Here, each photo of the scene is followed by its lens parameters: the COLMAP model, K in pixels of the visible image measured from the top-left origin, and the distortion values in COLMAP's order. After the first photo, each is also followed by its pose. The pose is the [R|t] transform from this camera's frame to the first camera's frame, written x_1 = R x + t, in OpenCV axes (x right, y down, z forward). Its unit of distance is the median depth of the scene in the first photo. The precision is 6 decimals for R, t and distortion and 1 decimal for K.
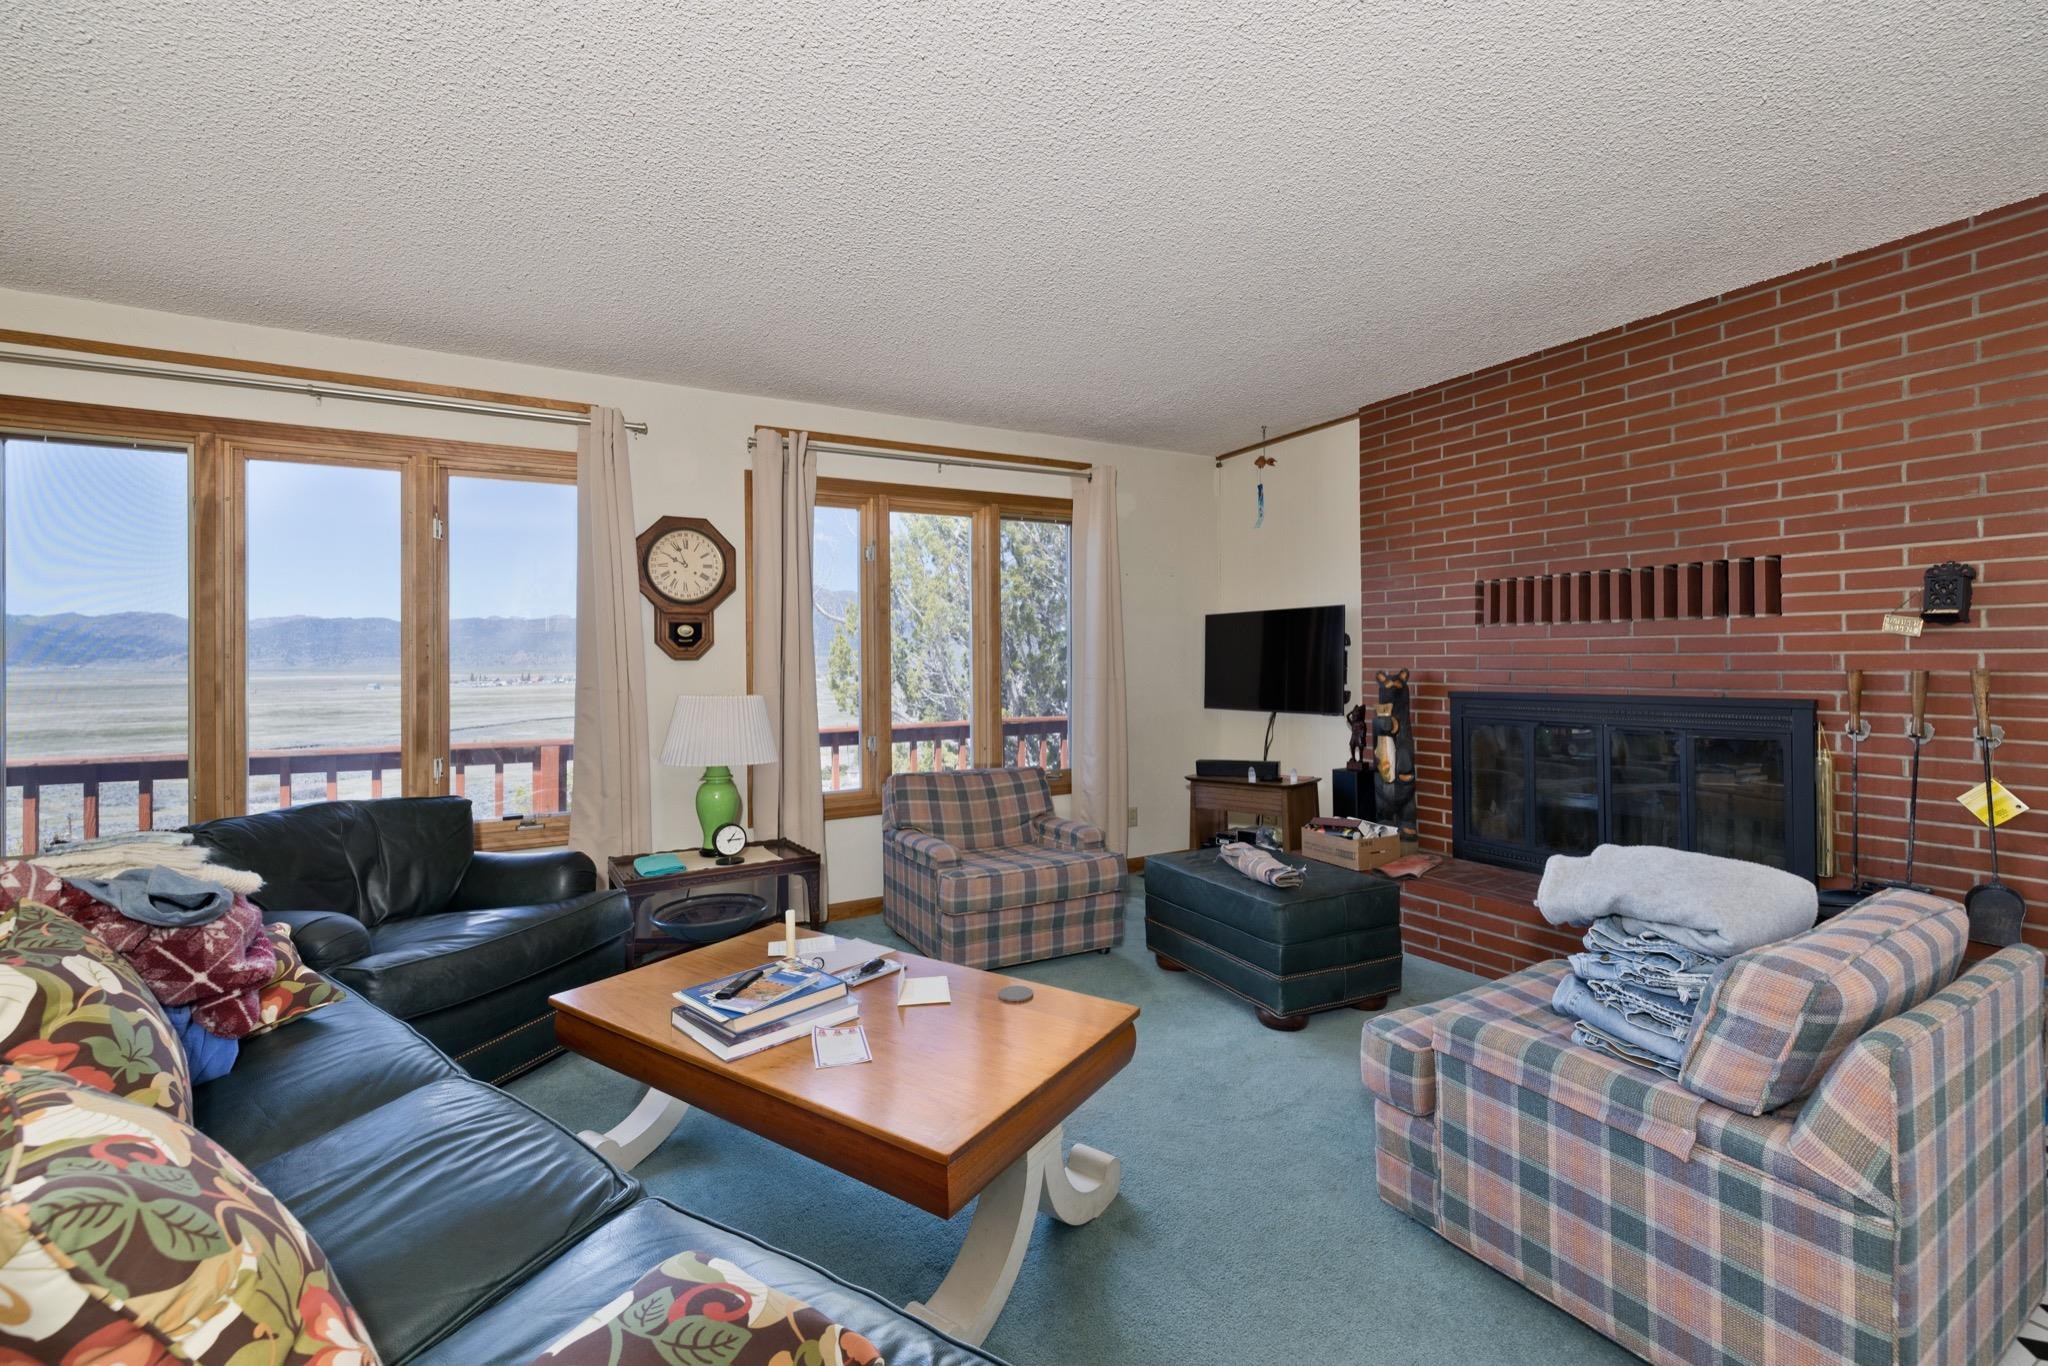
lens RADIAL K [[868.0, 0, 993.1], [0, 868.0, 666.3], [0, 0, 1]] dist [0.000120, -0.000244]
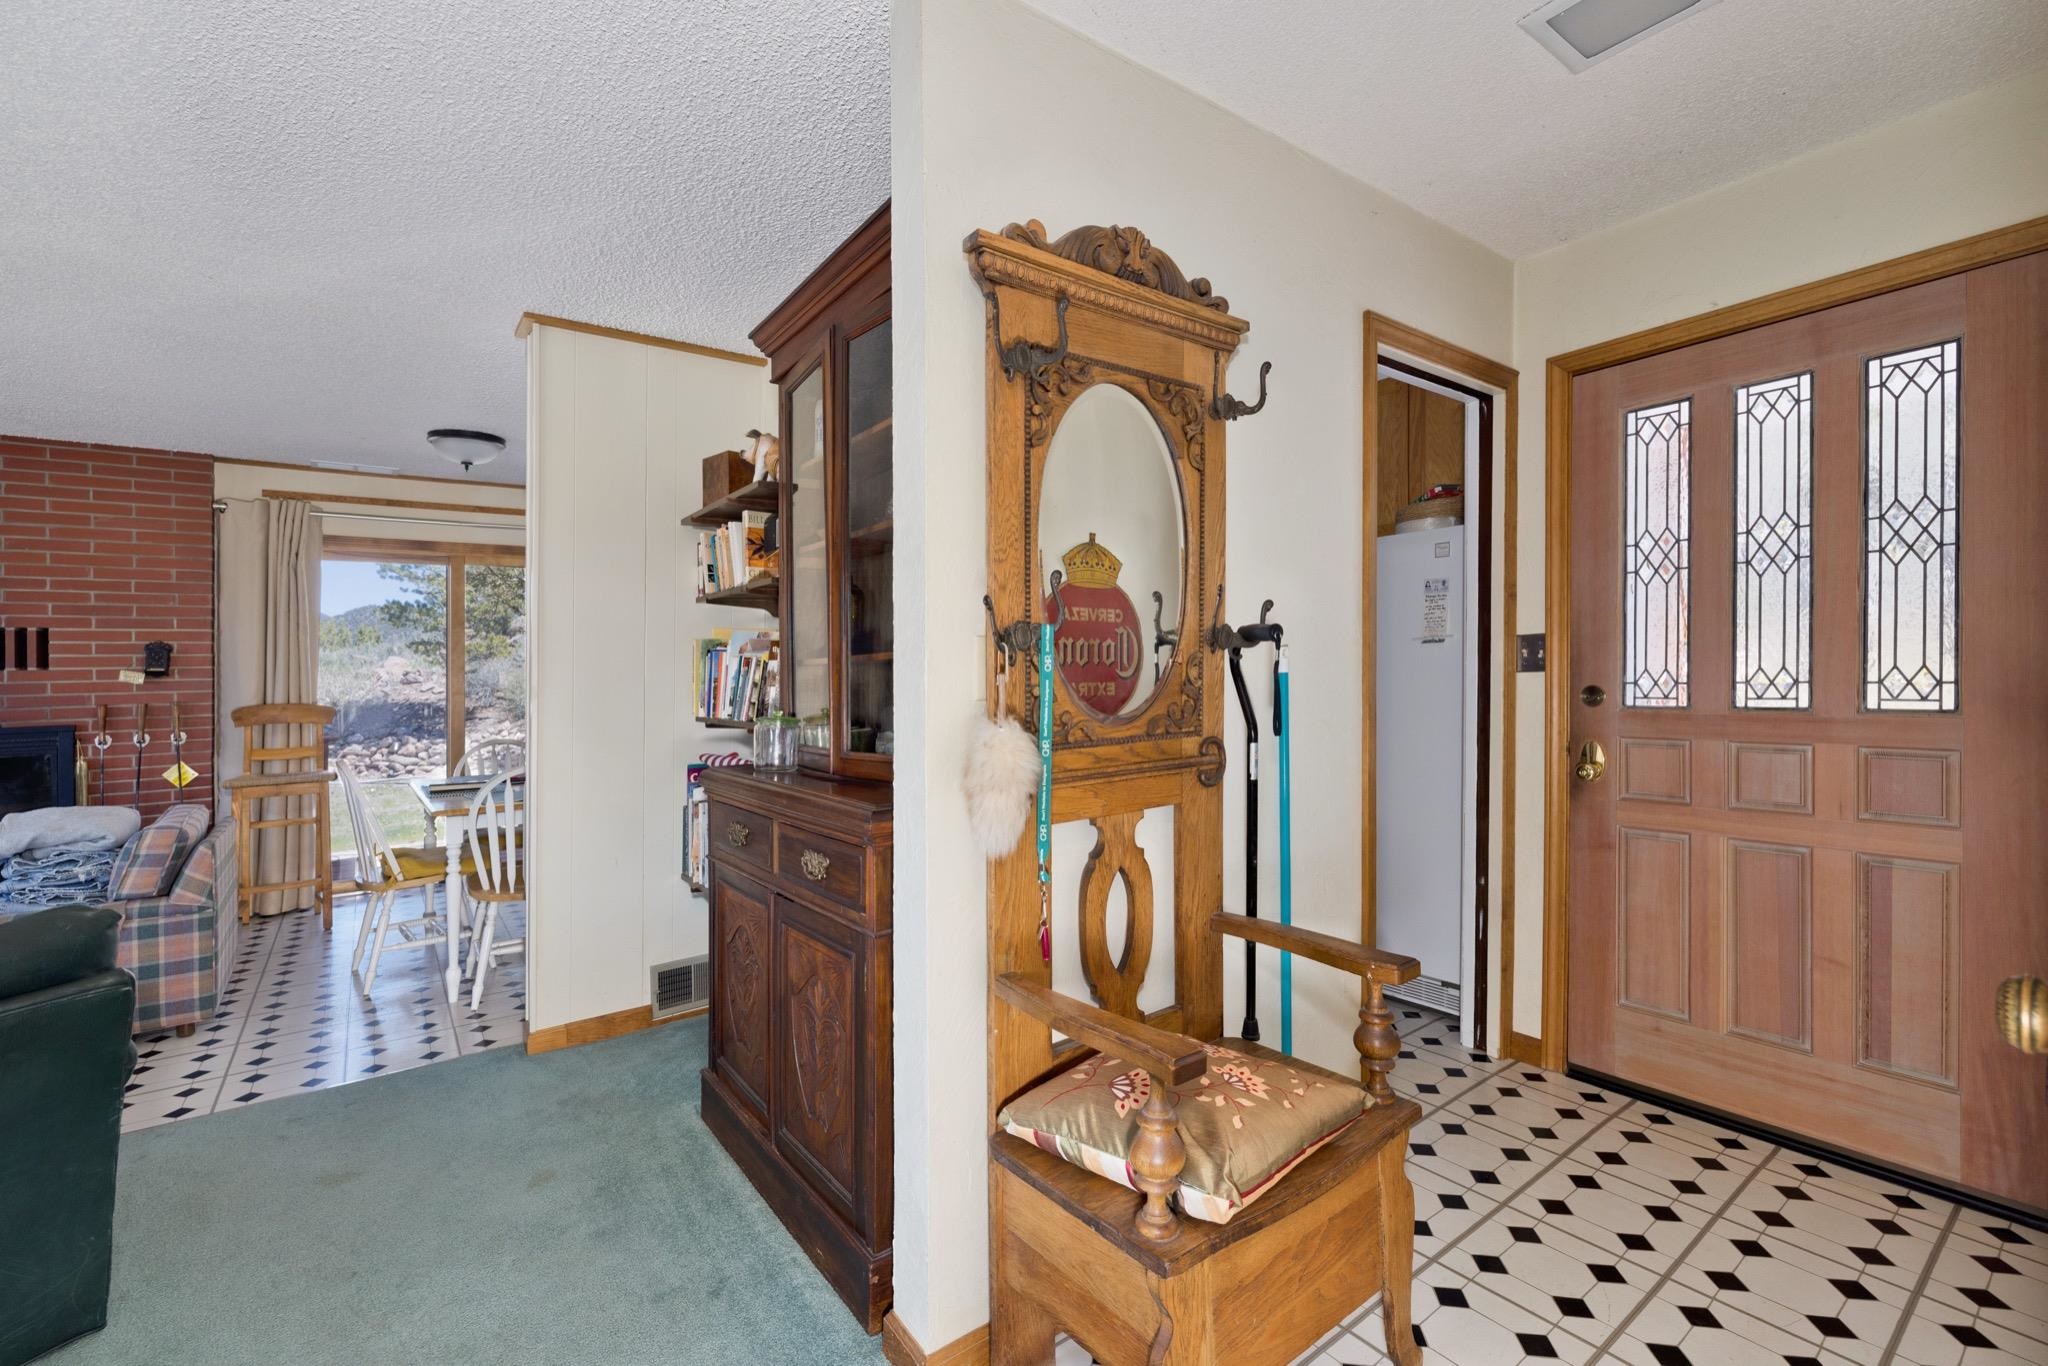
lens RADIAL K [[868.0, 0, 1018.4], [0, 868.0, 641.9], [0, 0, 1]] dist [0.000120, -0.000244]
pose [[-0.133744, 0.045967, 0.989949, -0.645014], [0.029562, 0.998664, -0.042378, 0.005090], [-0.990575, 0.023597, -0.134924, -0.361566]]
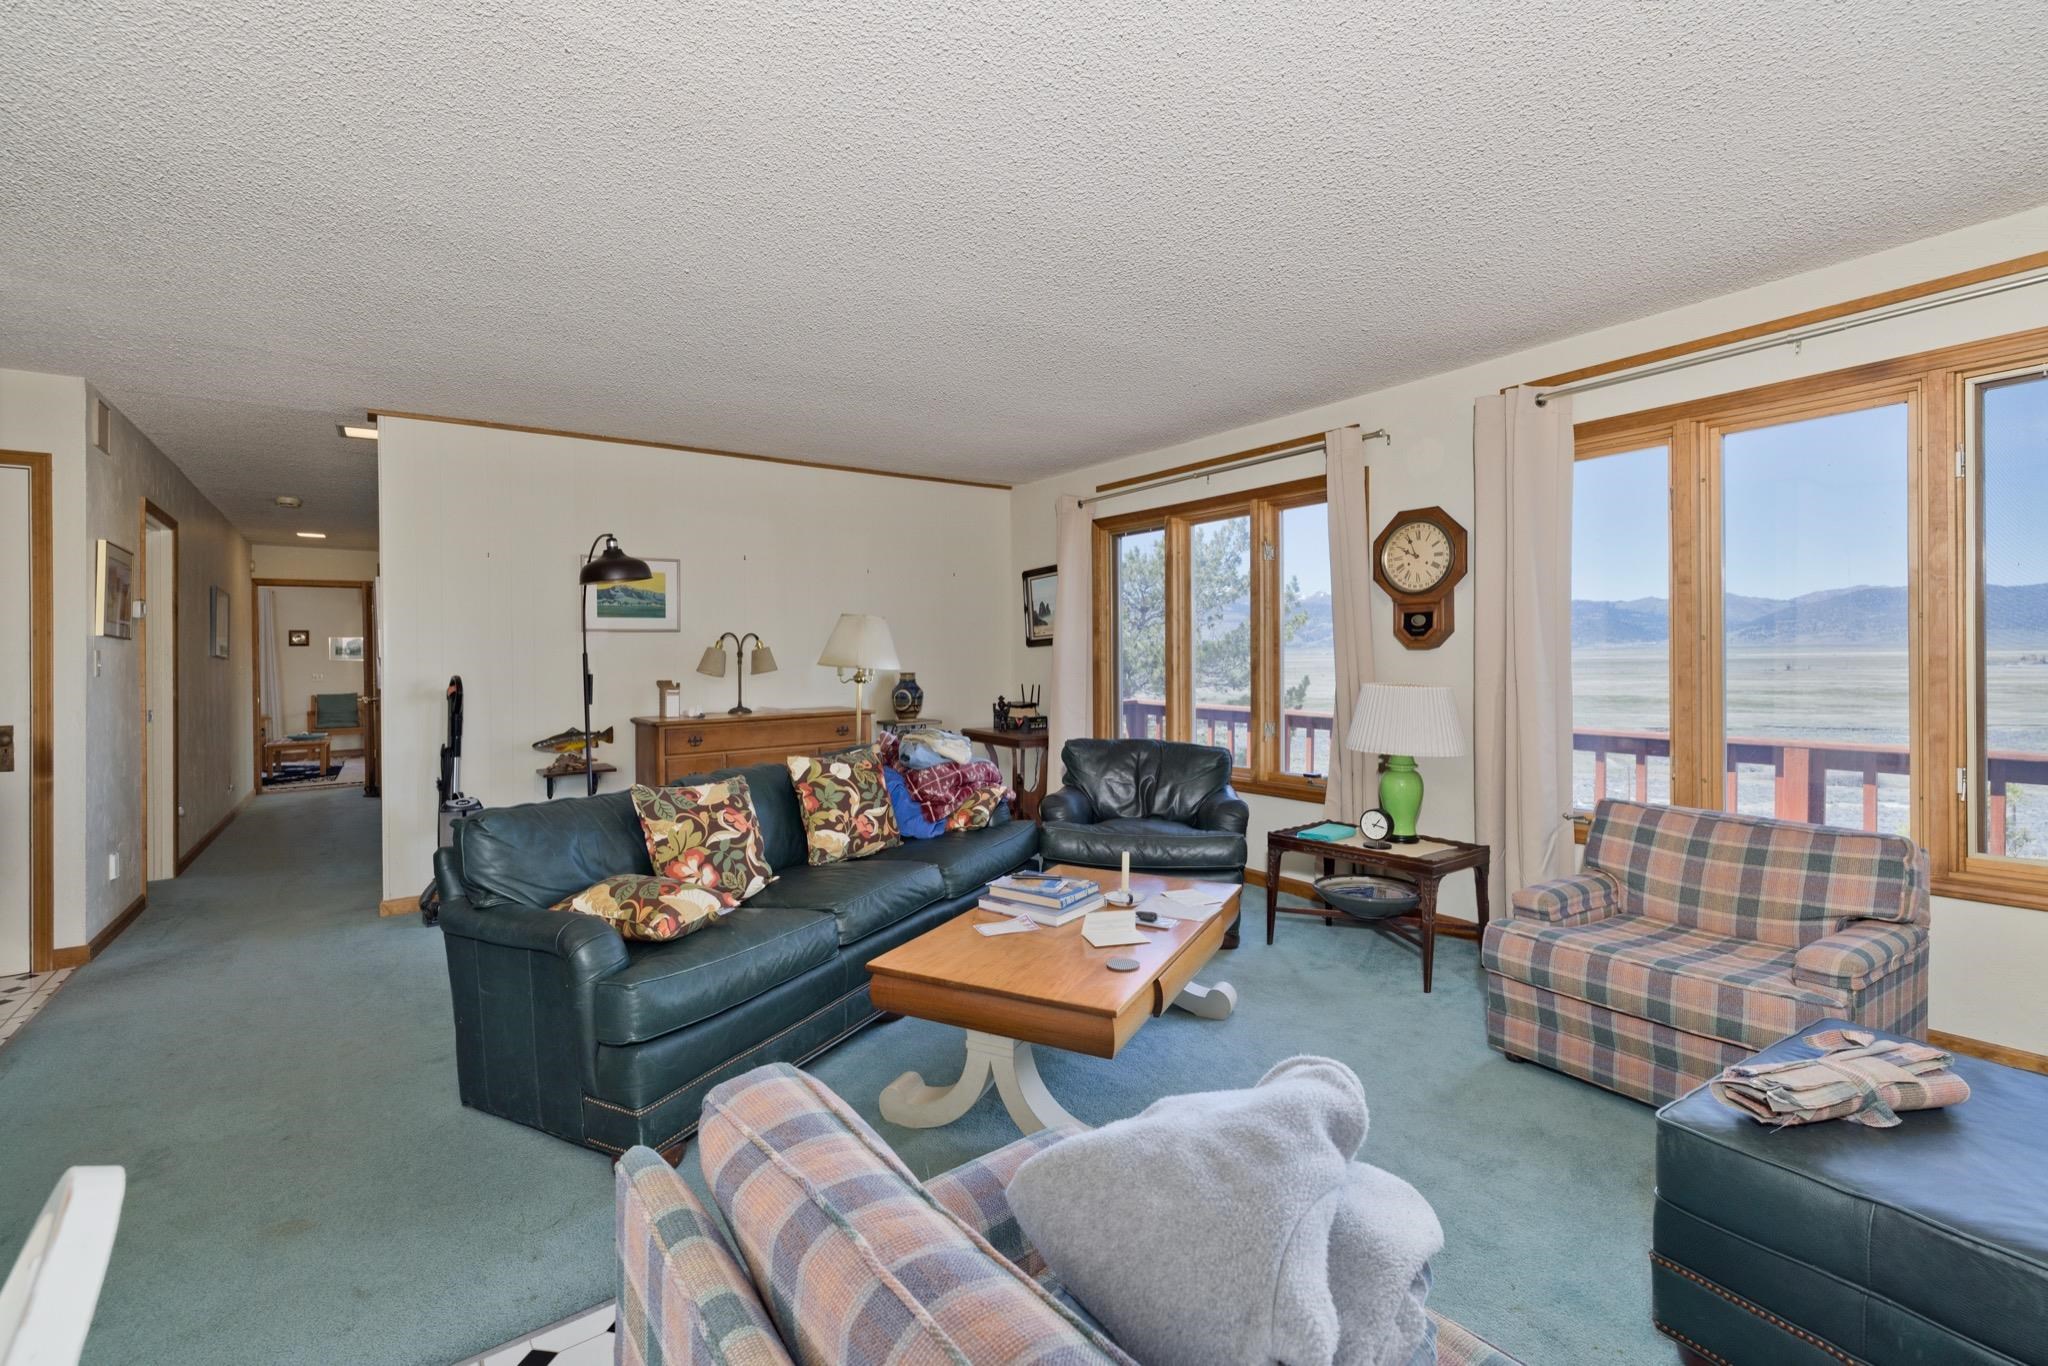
lens RADIAL K [[868.0, 0, 1016.8], [0, 868.0, 668.7], [0, 0, 1]] dist [0.000120, -0.000244]
pose [[0.126194, 0.024185, -0.991711, 0.639139], [0.006446, 0.999662, 0.025199, -0.014314], [0.991985, -0.009572, 0.125996, 0.430908]]
